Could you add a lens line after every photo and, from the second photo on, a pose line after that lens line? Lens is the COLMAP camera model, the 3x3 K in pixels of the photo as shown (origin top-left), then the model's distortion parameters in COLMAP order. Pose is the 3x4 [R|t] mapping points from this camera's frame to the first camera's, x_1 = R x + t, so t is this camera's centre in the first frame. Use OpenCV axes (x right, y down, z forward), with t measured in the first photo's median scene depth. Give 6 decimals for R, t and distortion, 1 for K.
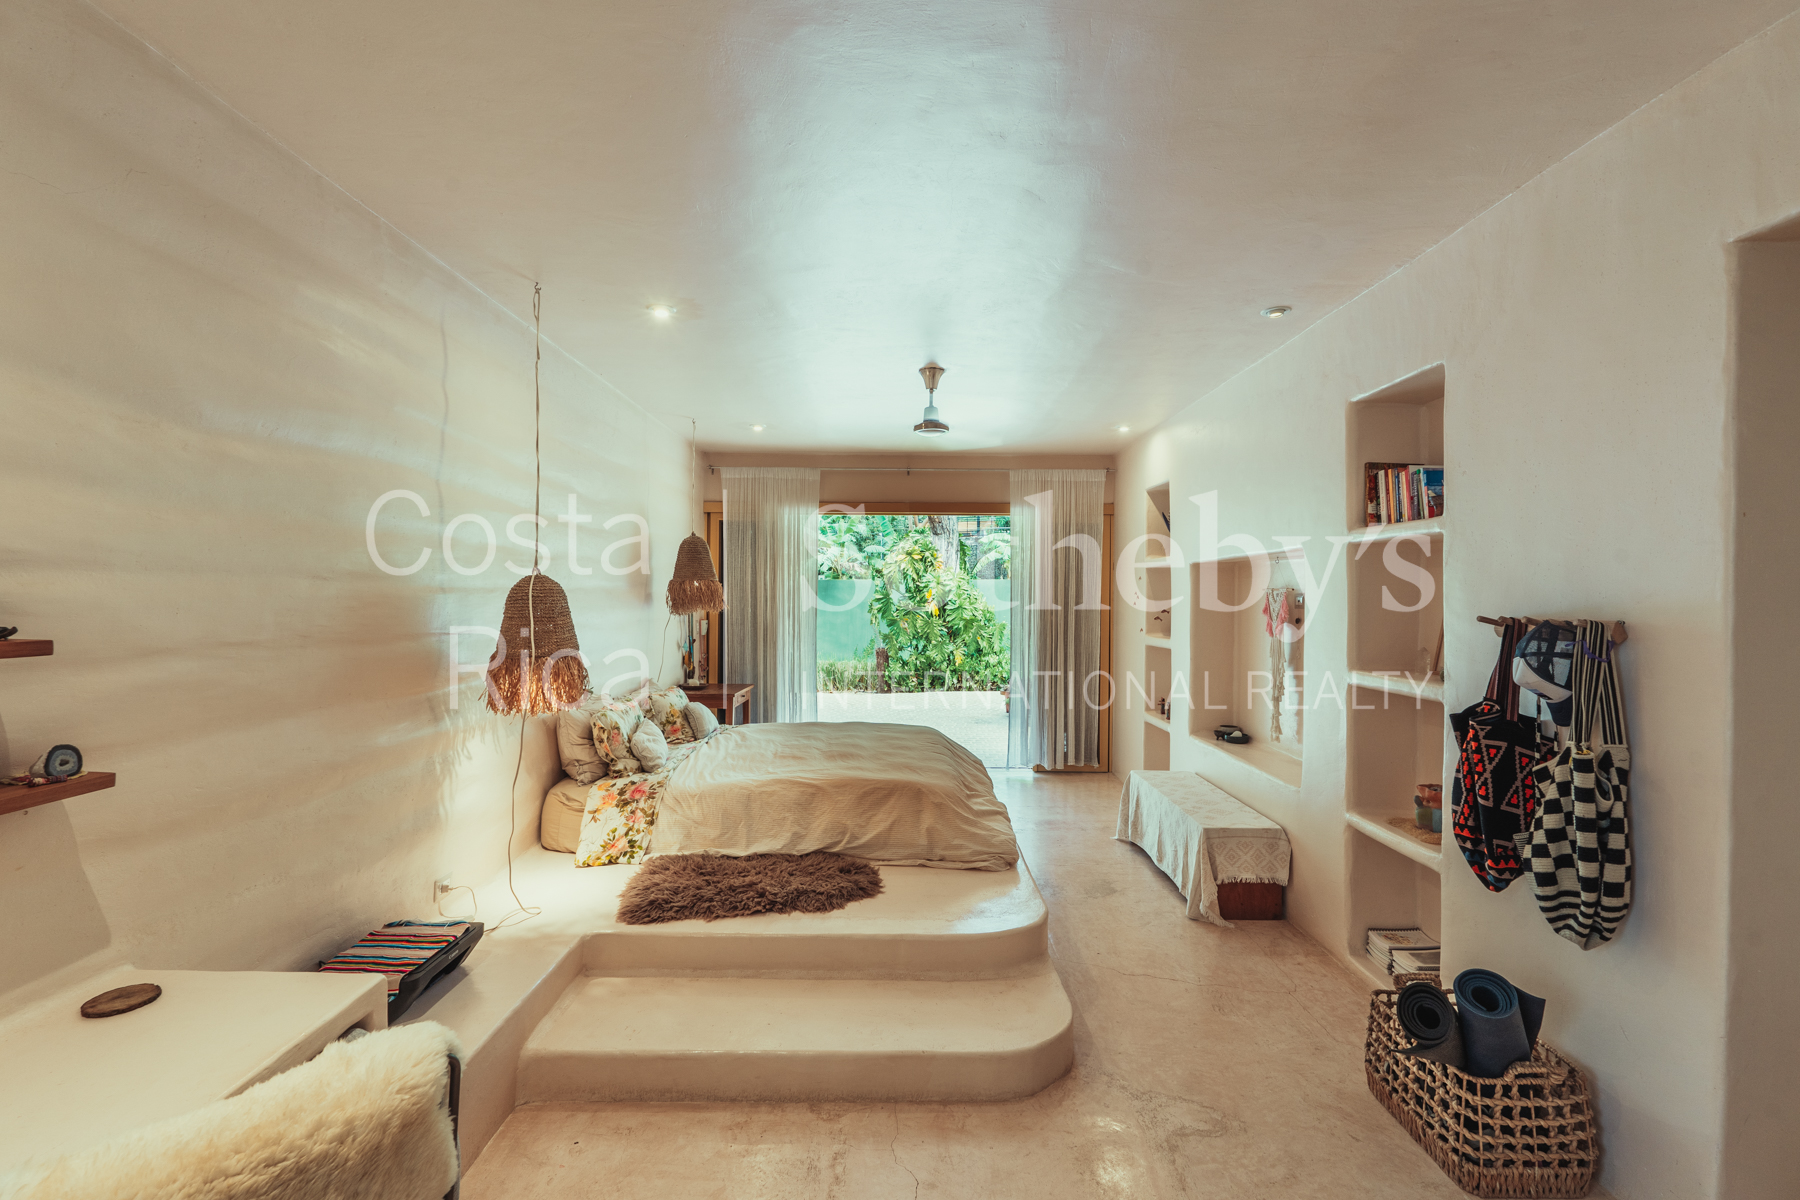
lens RADIAL K [[792.8, 0, 907.9], [0, 792.8, 598.0], [0, 0, 1]] dist [-0.002430, -0.001428]
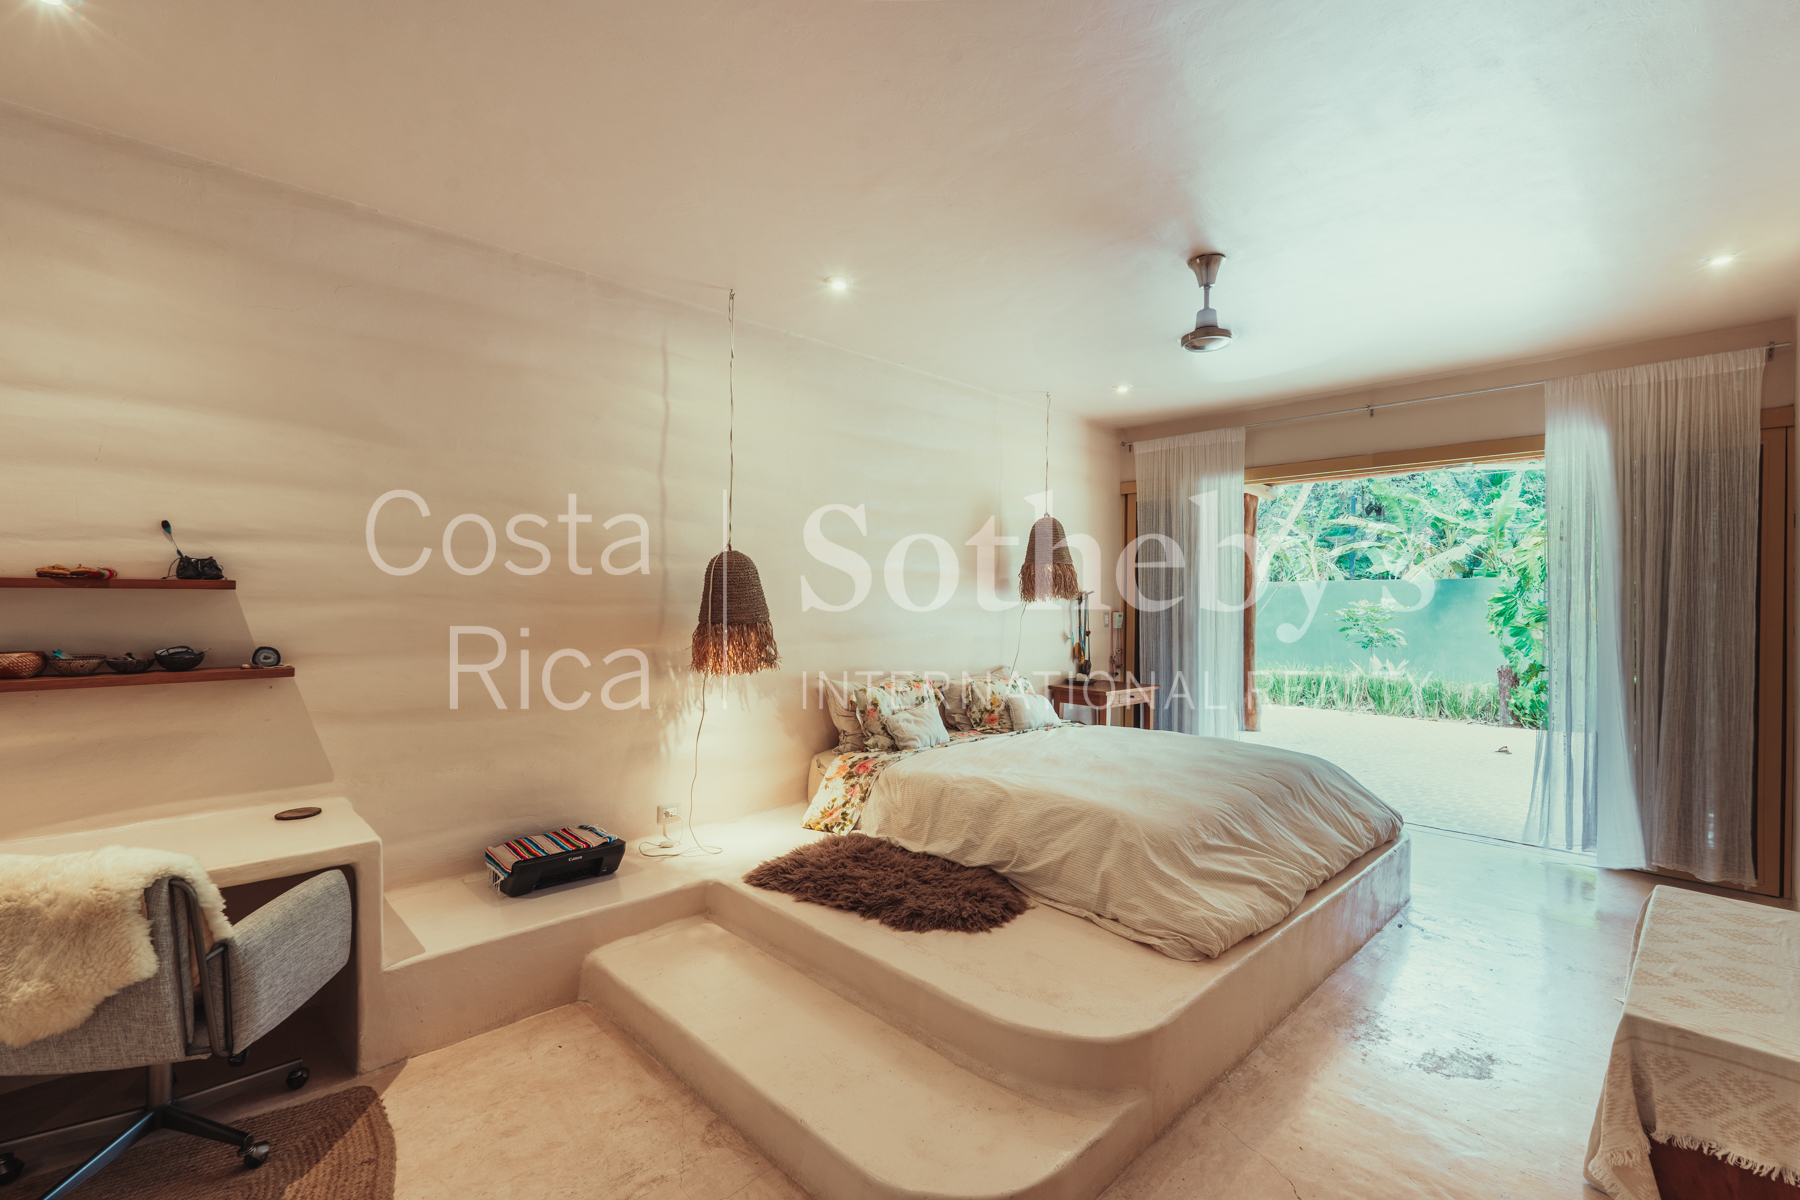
lens RADIAL K [[792.8, 0, 902.0], [0, 792.8, 602.7], [0, 0, 1]] dist [-0.002430, -0.001428]
pose [[0.688742, -0.001253, -0.725006, 0.438056], [-0.003703, 0.999979, -0.005246, 0.041993], [0.724997, 0.006298, 0.688723, 0.352267]]
